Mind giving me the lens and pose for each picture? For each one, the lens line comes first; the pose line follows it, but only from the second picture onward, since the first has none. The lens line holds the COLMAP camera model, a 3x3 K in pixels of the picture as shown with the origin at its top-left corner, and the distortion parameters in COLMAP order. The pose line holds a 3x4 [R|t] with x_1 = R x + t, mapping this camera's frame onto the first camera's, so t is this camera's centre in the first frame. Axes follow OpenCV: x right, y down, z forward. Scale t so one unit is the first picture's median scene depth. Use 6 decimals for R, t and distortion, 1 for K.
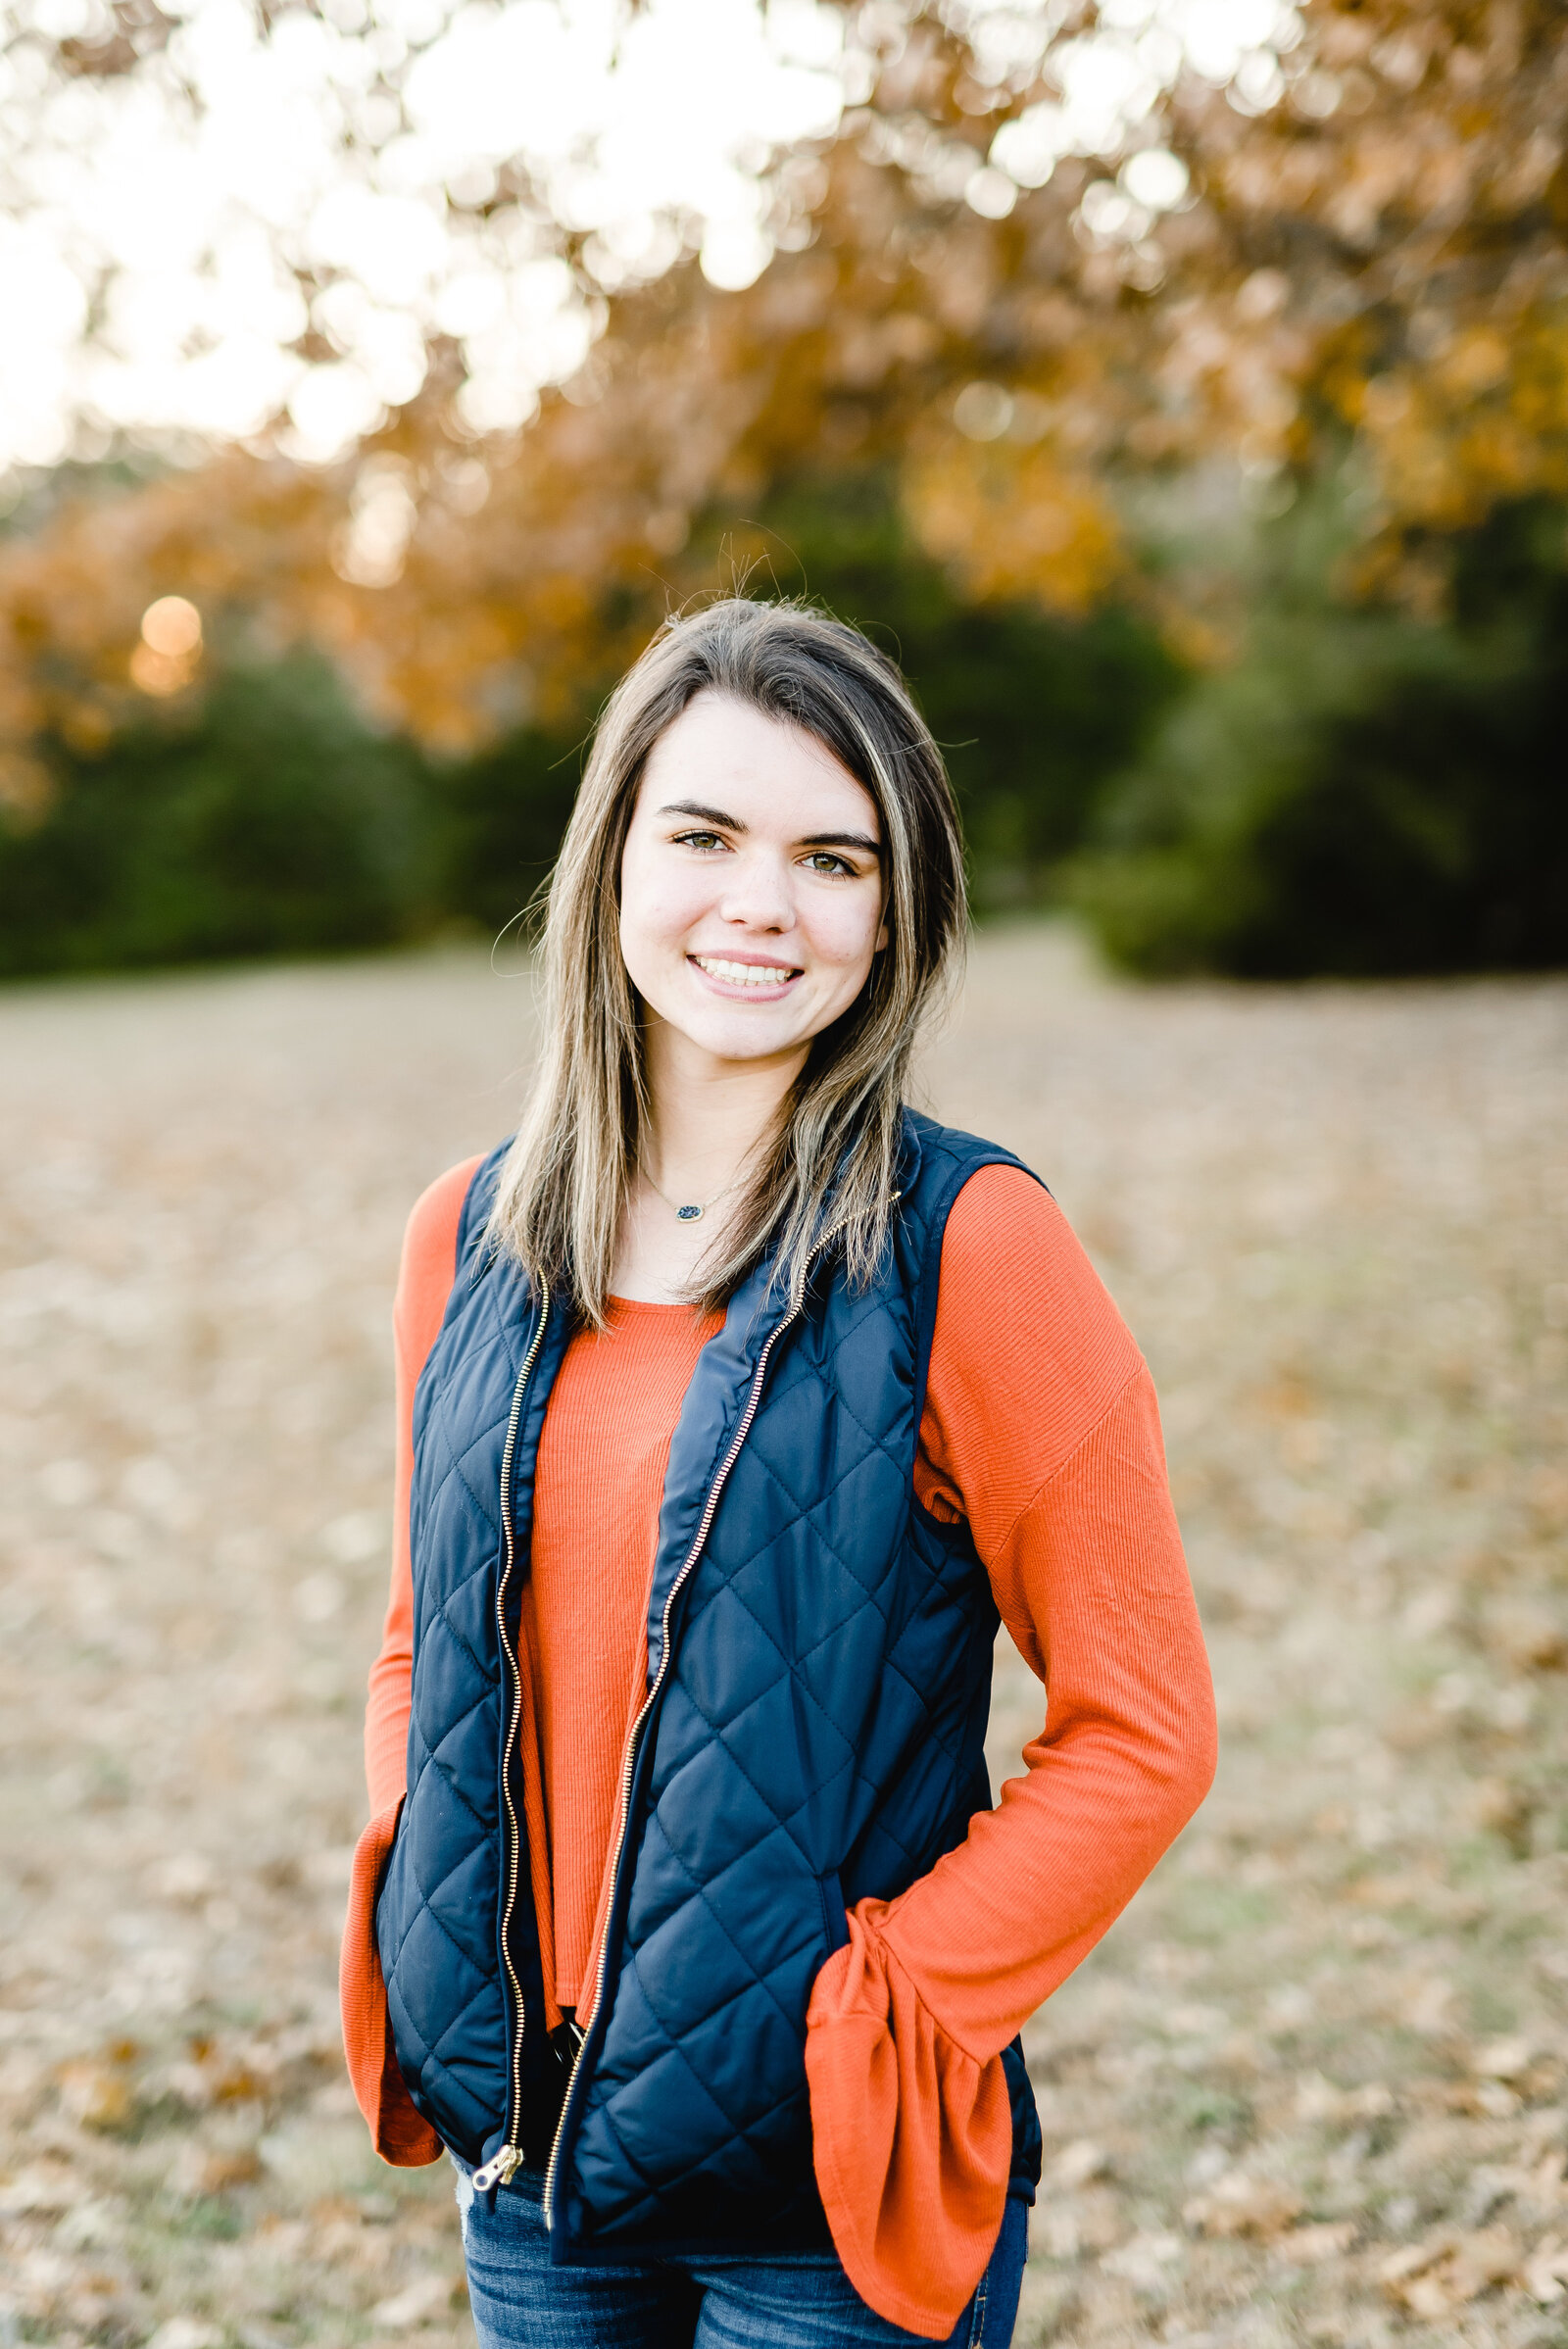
lens RADIAL K [[3479.6, 0, 784.0], [0, 3479.6, 1174.5], [0, 0, 1]] dist [-0.006511, -0.026088]
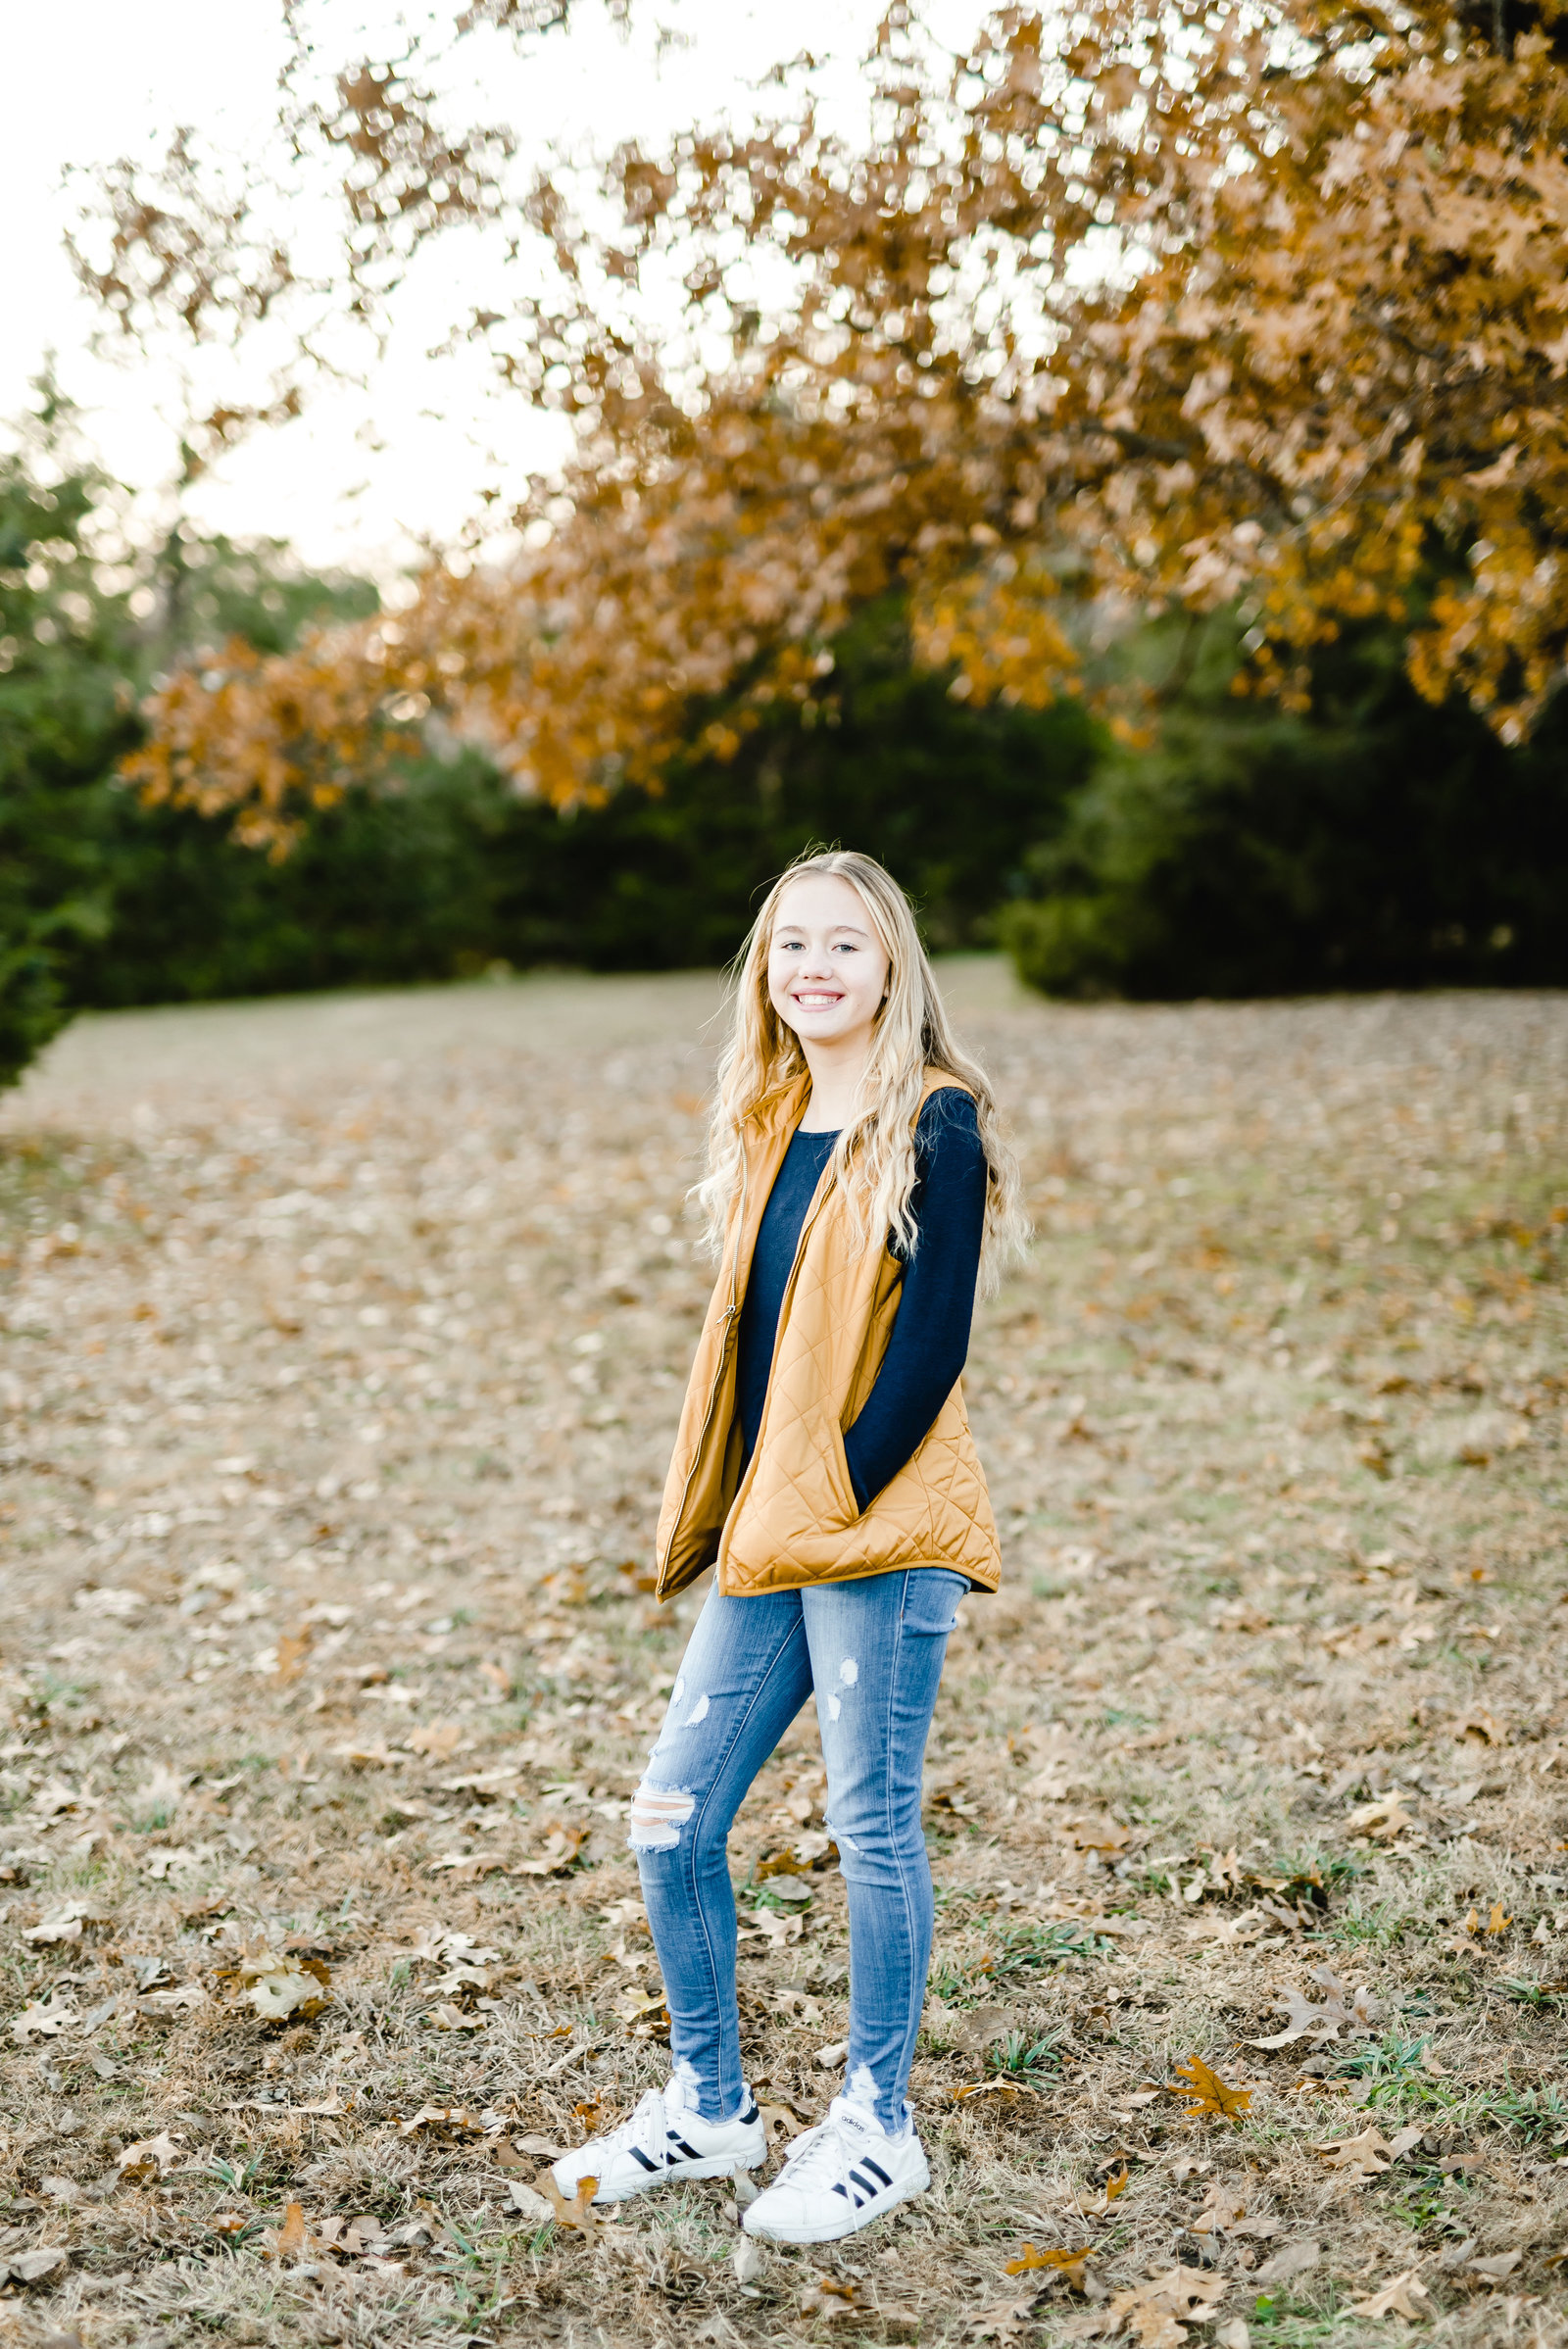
lens RADIAL K [[3479.6, 0, 784.0], [0, 3479.6, 1174.5], [0, 0, 1]] dist [-0.006511, -0.026088]
pose [[0.998447, -0.003074, 0.055617, -0.147129], [0.004119, 0.999817, -0.018682, 0.072513], [-0.055549, 0.018882, 0.998277, -0.570098]]
